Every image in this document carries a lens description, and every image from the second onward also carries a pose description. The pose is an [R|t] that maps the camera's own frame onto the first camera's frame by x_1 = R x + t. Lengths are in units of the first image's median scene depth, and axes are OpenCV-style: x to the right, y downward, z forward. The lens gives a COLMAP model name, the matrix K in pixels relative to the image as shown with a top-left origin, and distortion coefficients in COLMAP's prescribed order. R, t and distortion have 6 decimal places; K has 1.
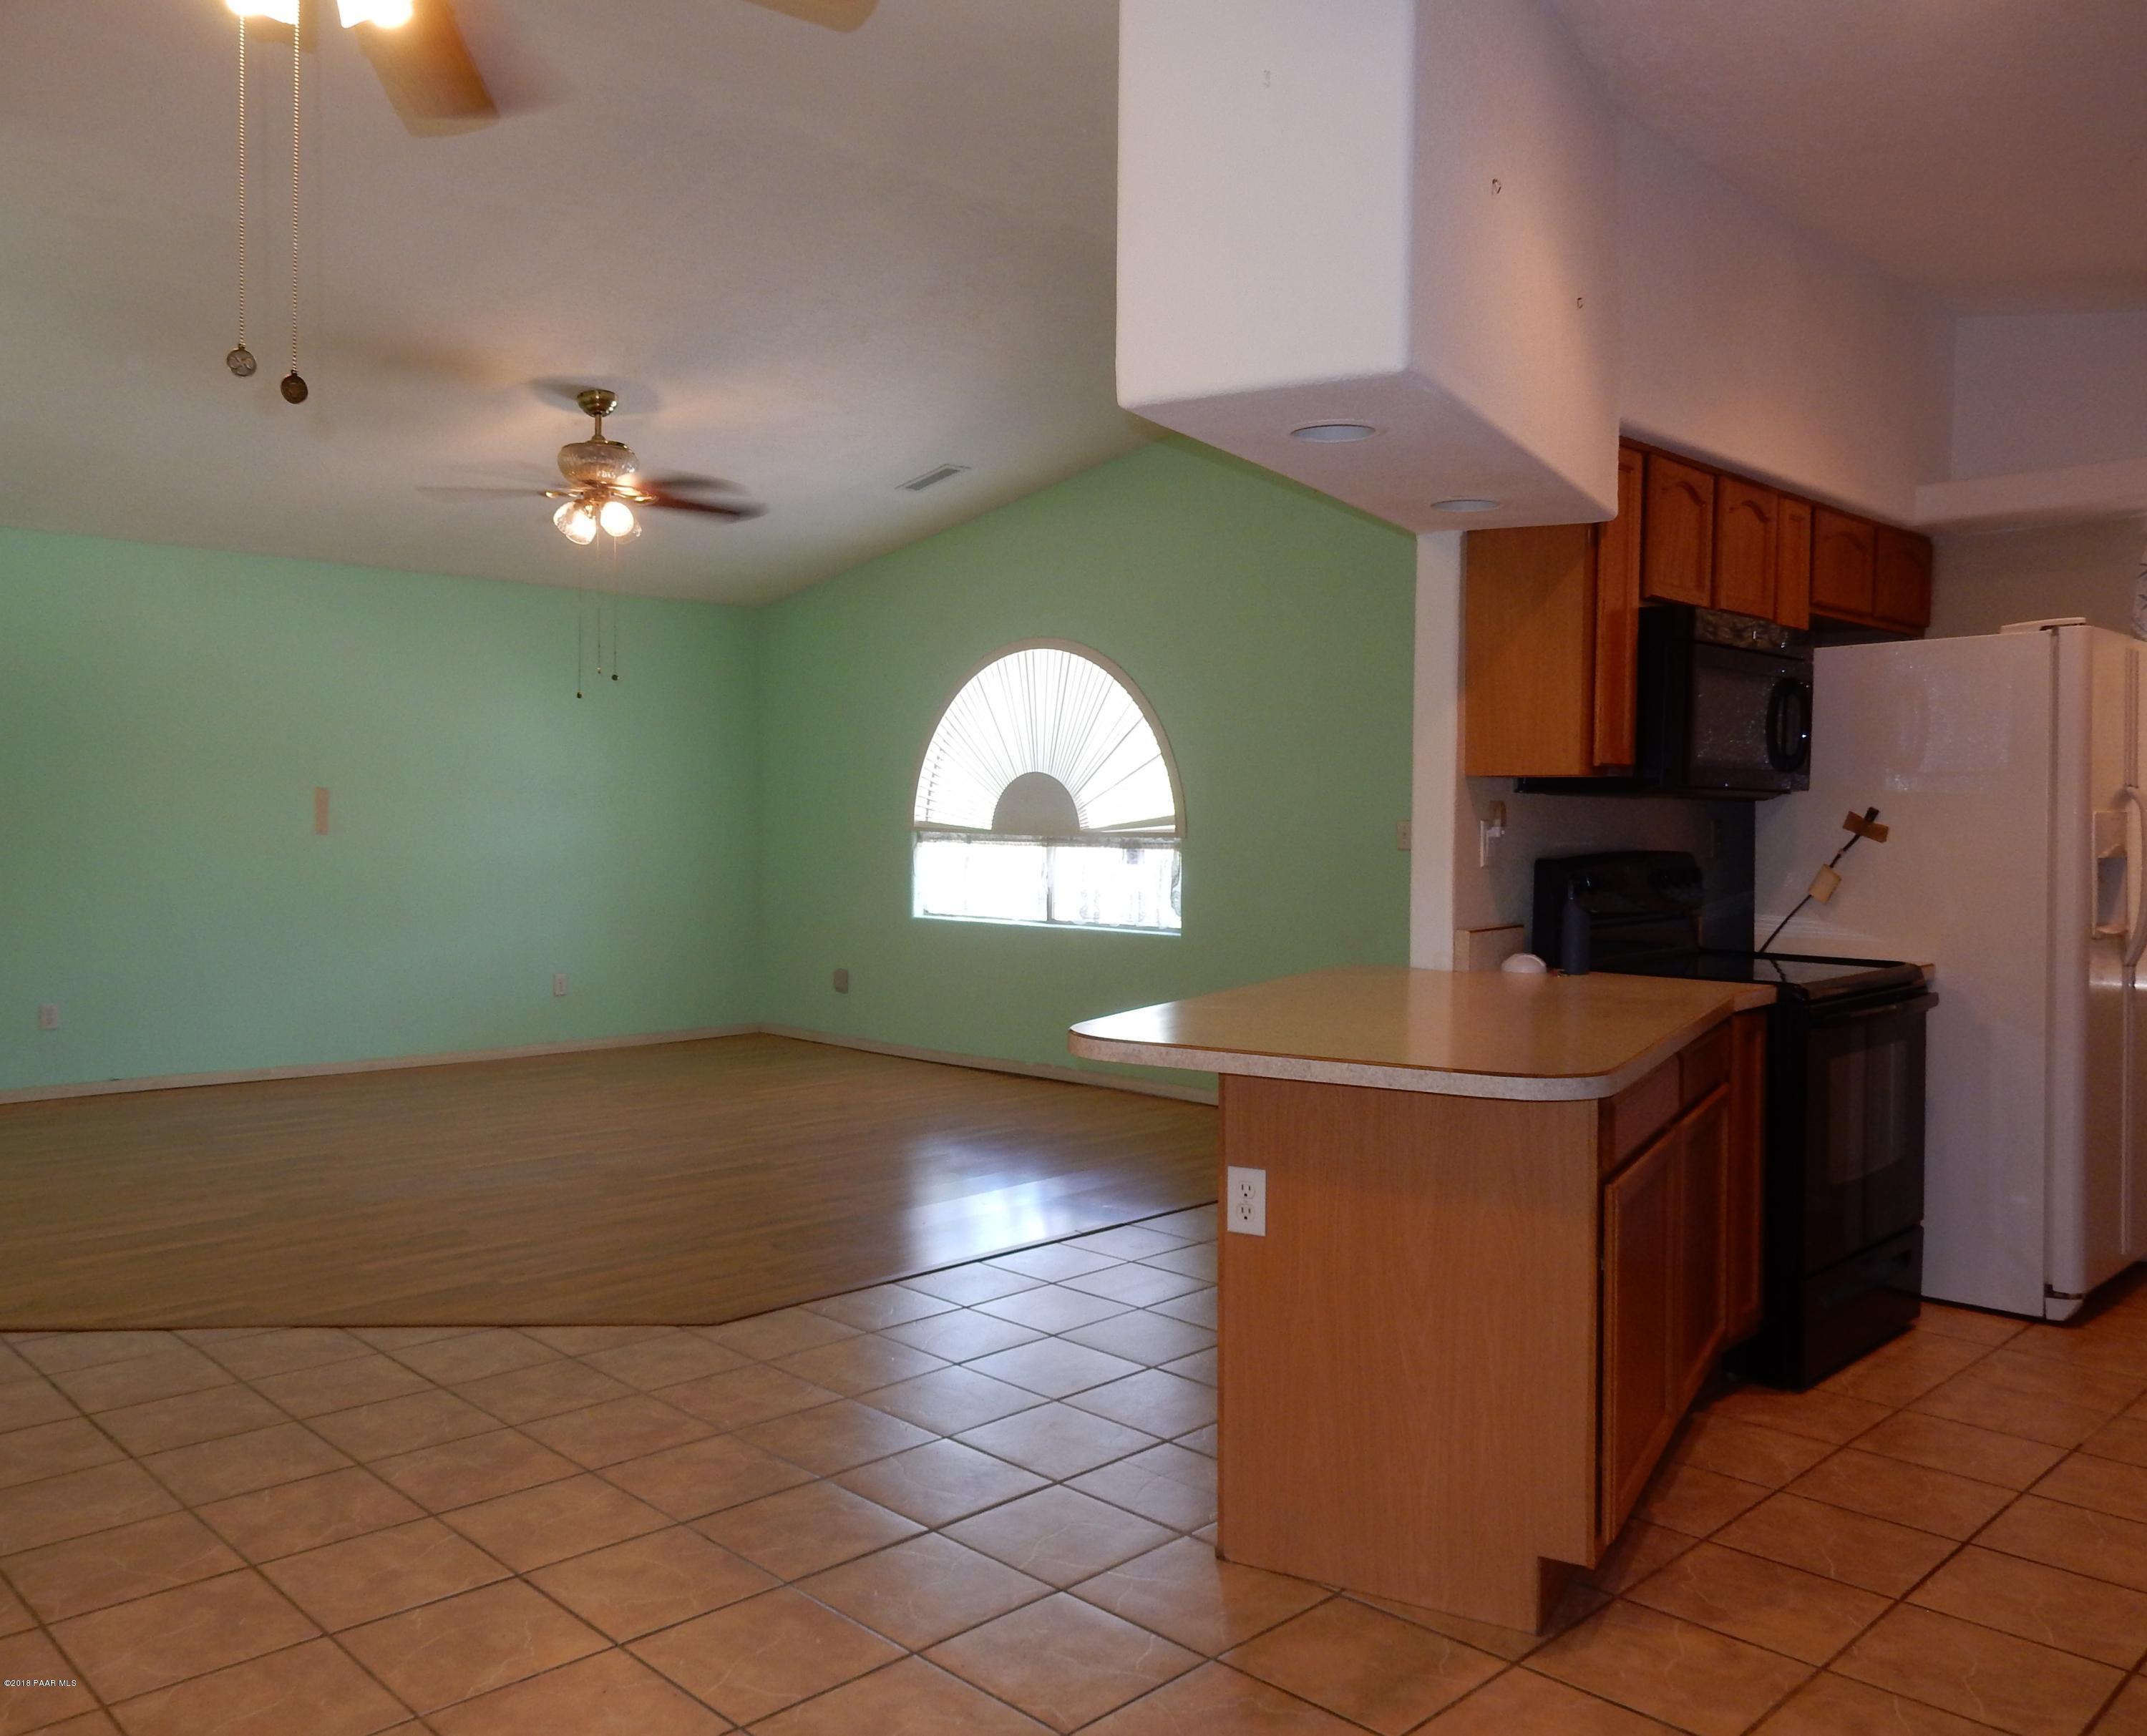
lens RADIAL K [[1690.2, 0, 981.0], [0, 1690.2, 863.4], [0, 0, 1]] dist [-0.012468, 0.006935]
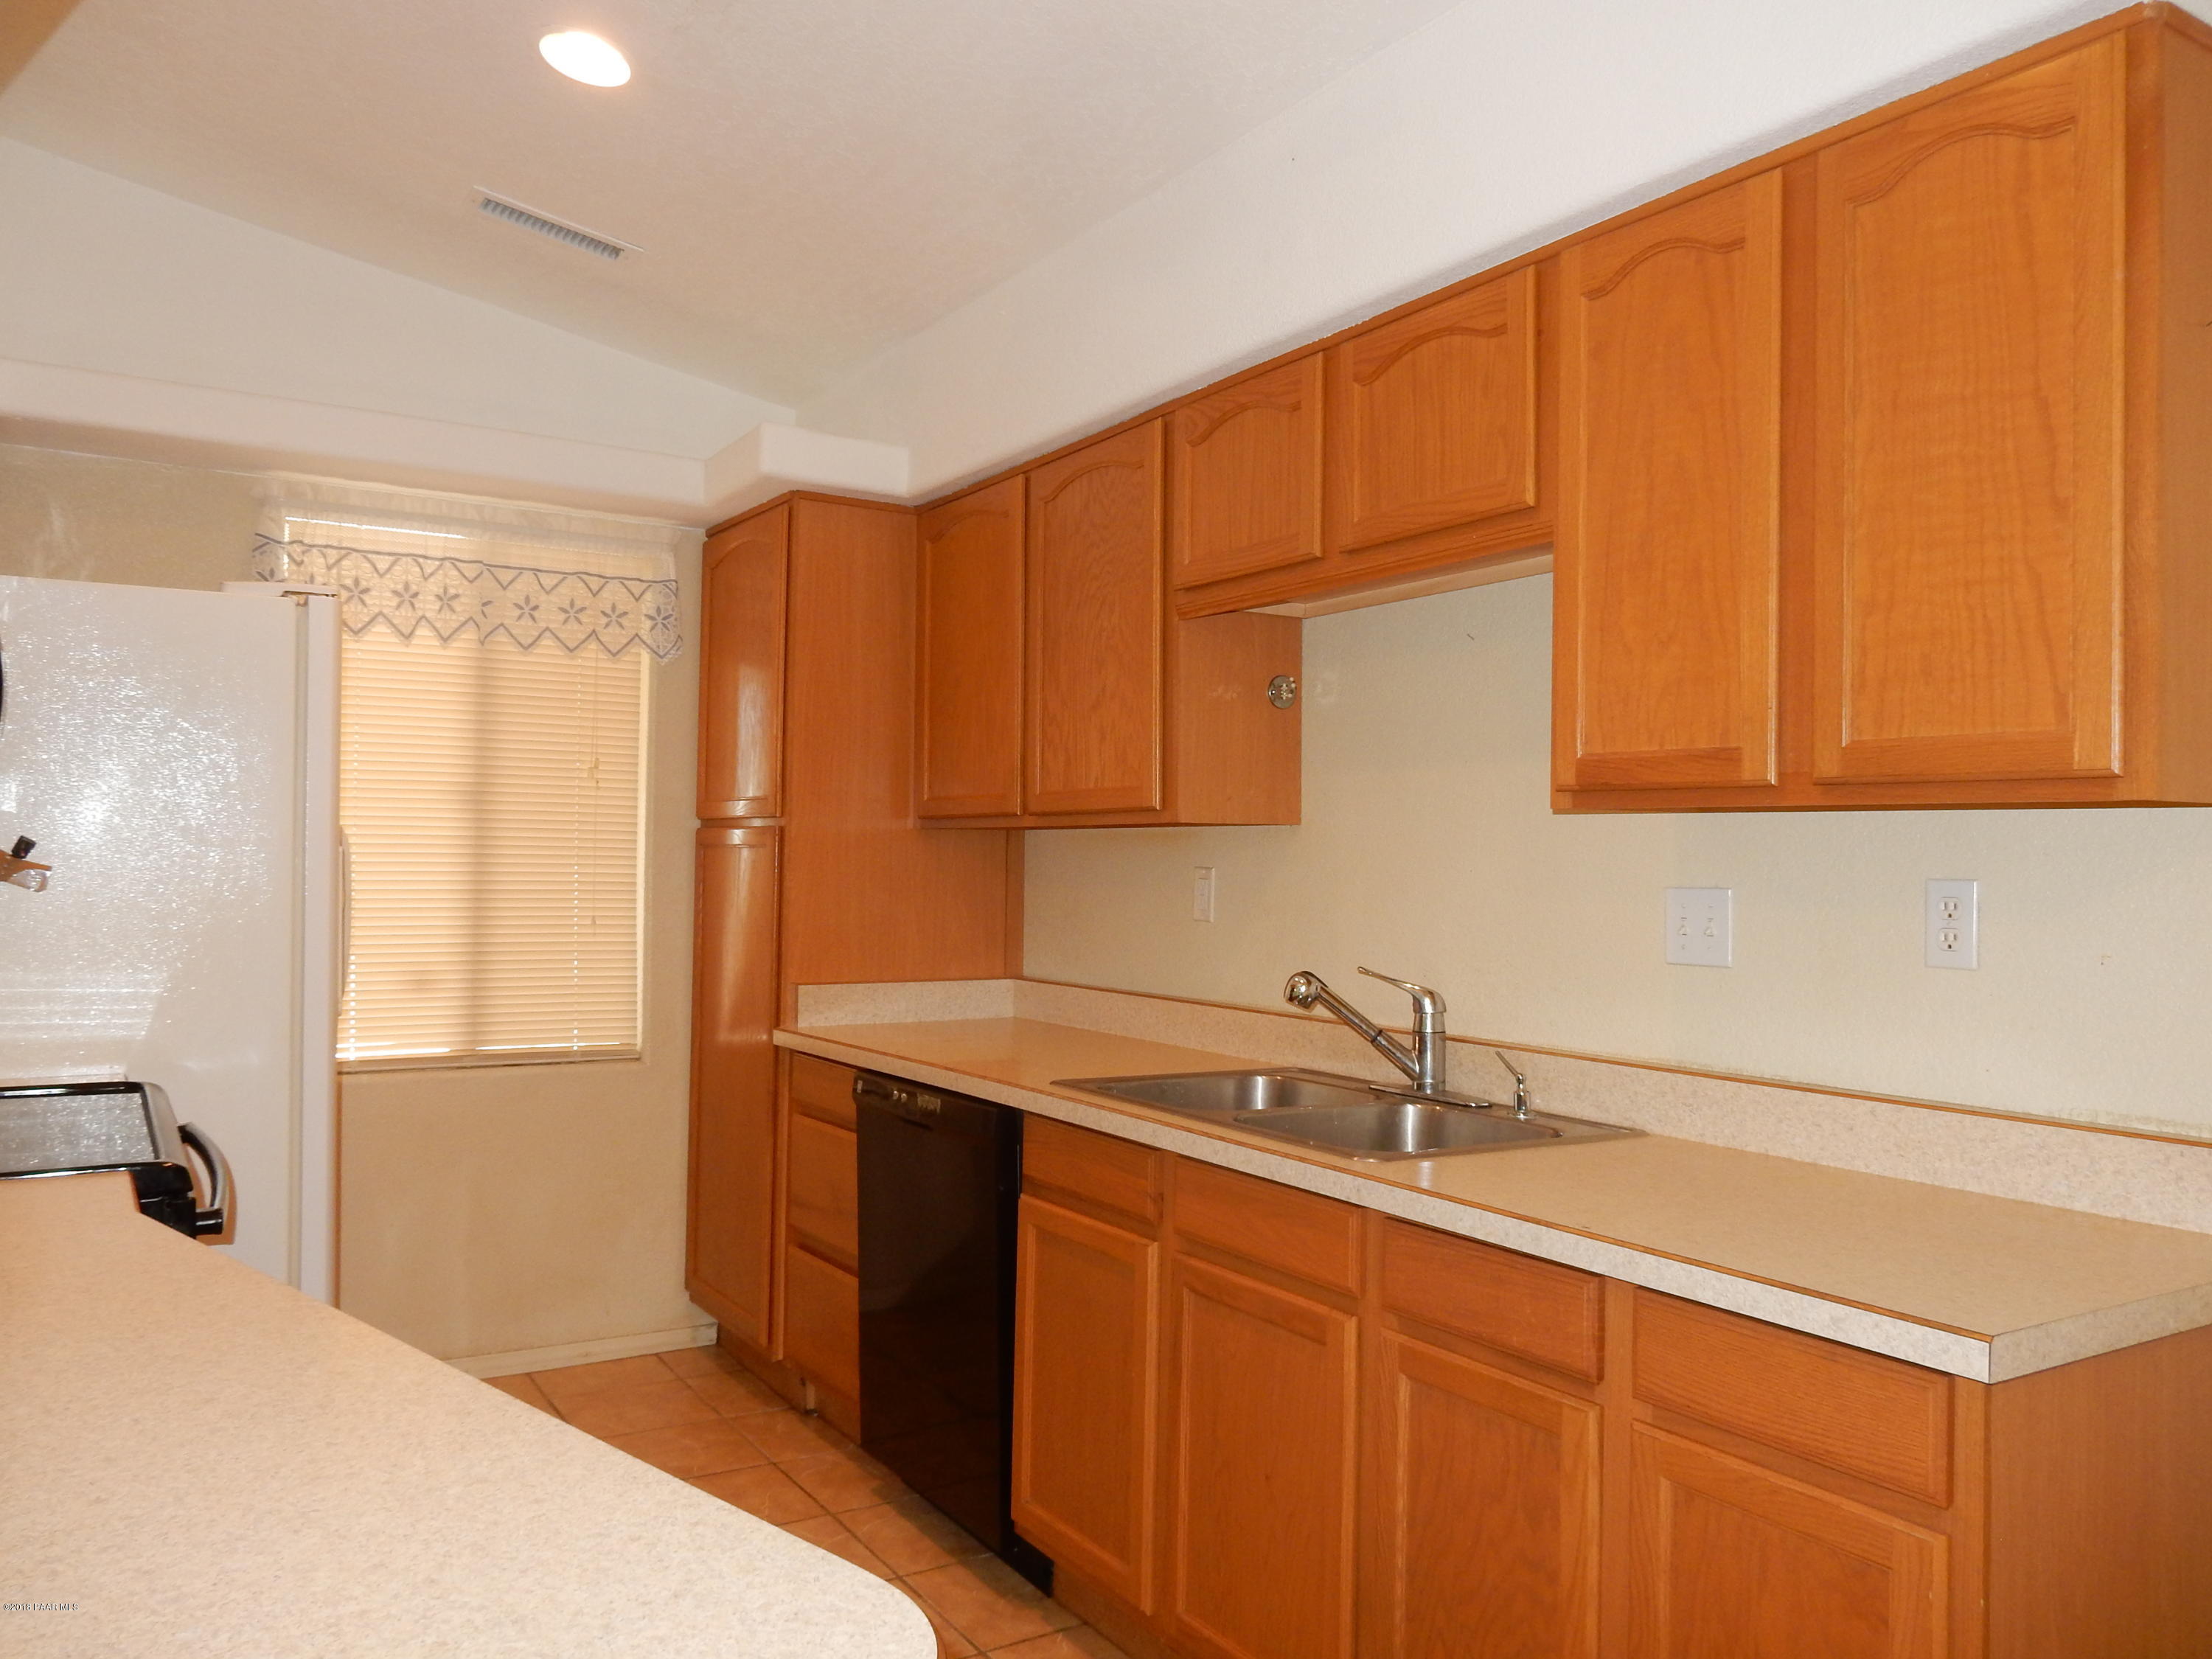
lens RADIAL K [[1621.6, 0, 1095.4], [0, 1621.6, 828.6], [0, 0, 1]] dist [-0.003068, -0.000846]
pose [[0.195135, 0.015111, 0.980660, 0.014732], [0.011097, 0.999783, -0.017613, -0.022029], [-0.980714, 0.014319, 0.194925, 0.510748]]
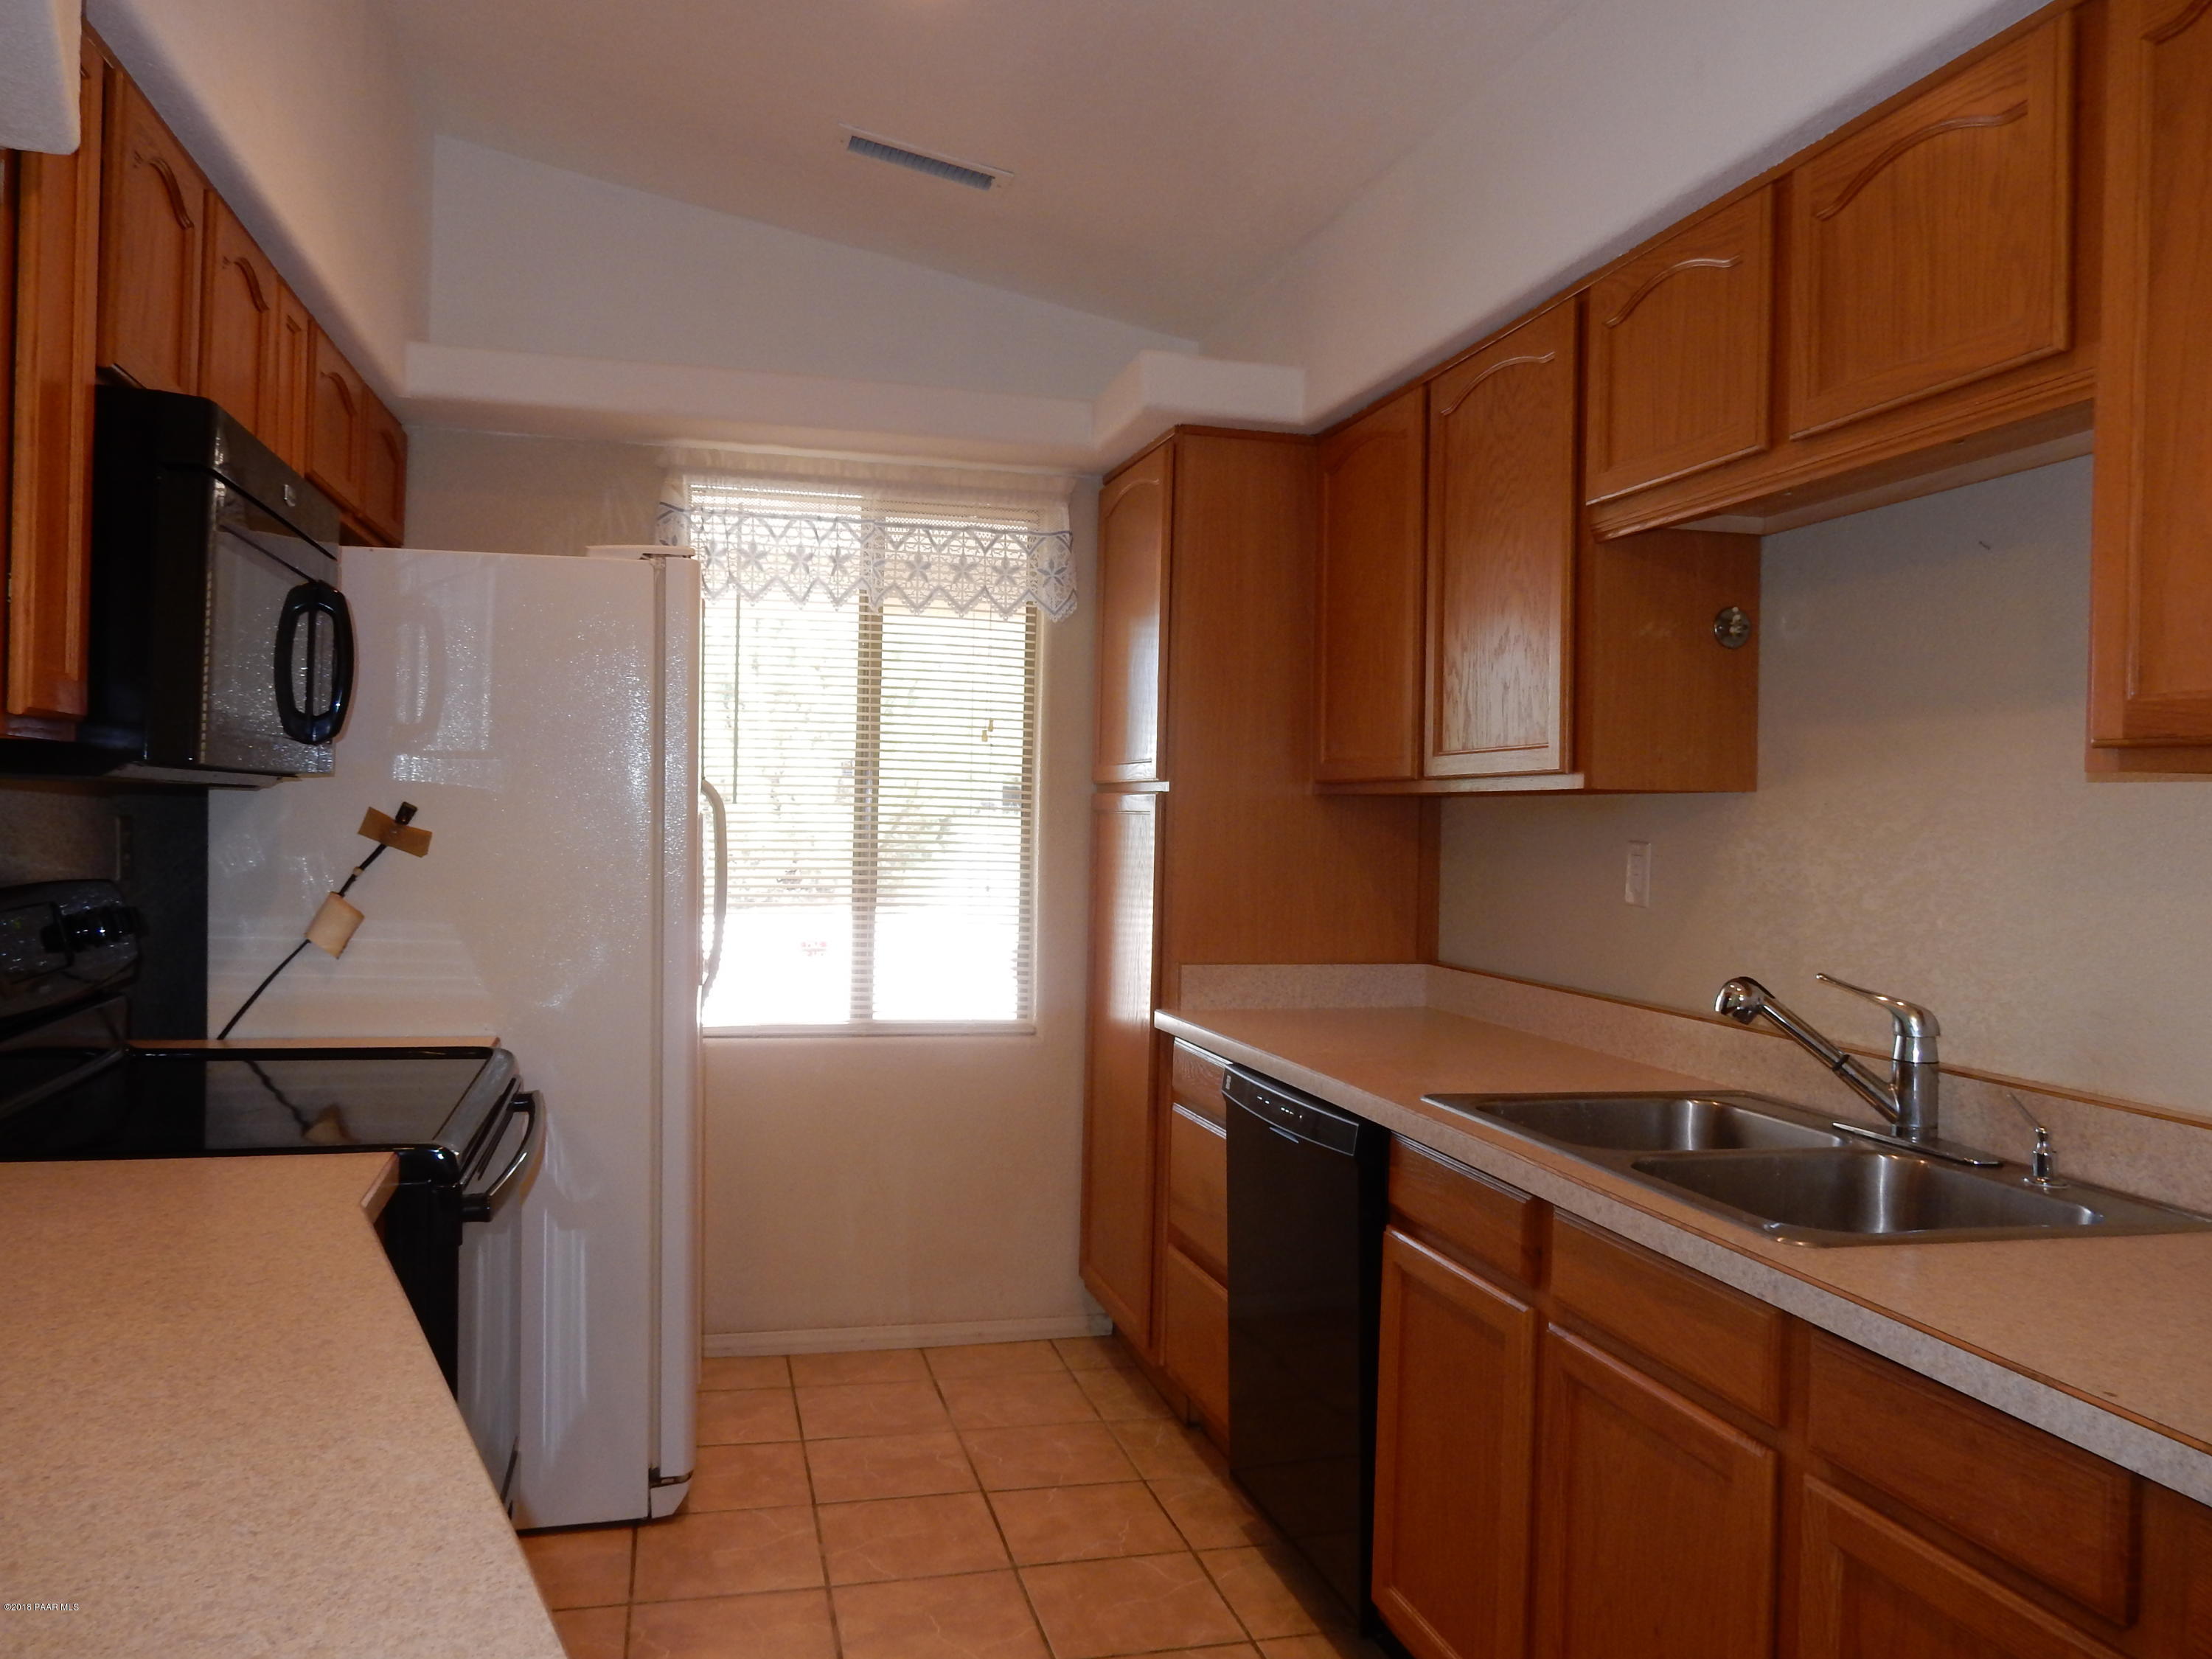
lens RADIAL K [[1621.6, 0, 1095.4], [0, 1621.6, 828.6], [0, 0, 1]] dist [-0.003068, -0.000846]
pose [[0.479615, -0.004639, 0.877467, 0.114990], [0.004391, 0.999986, 0.002887, -0.024848], [-0.877468, 0.002468, 0.479629, 0.490329]]
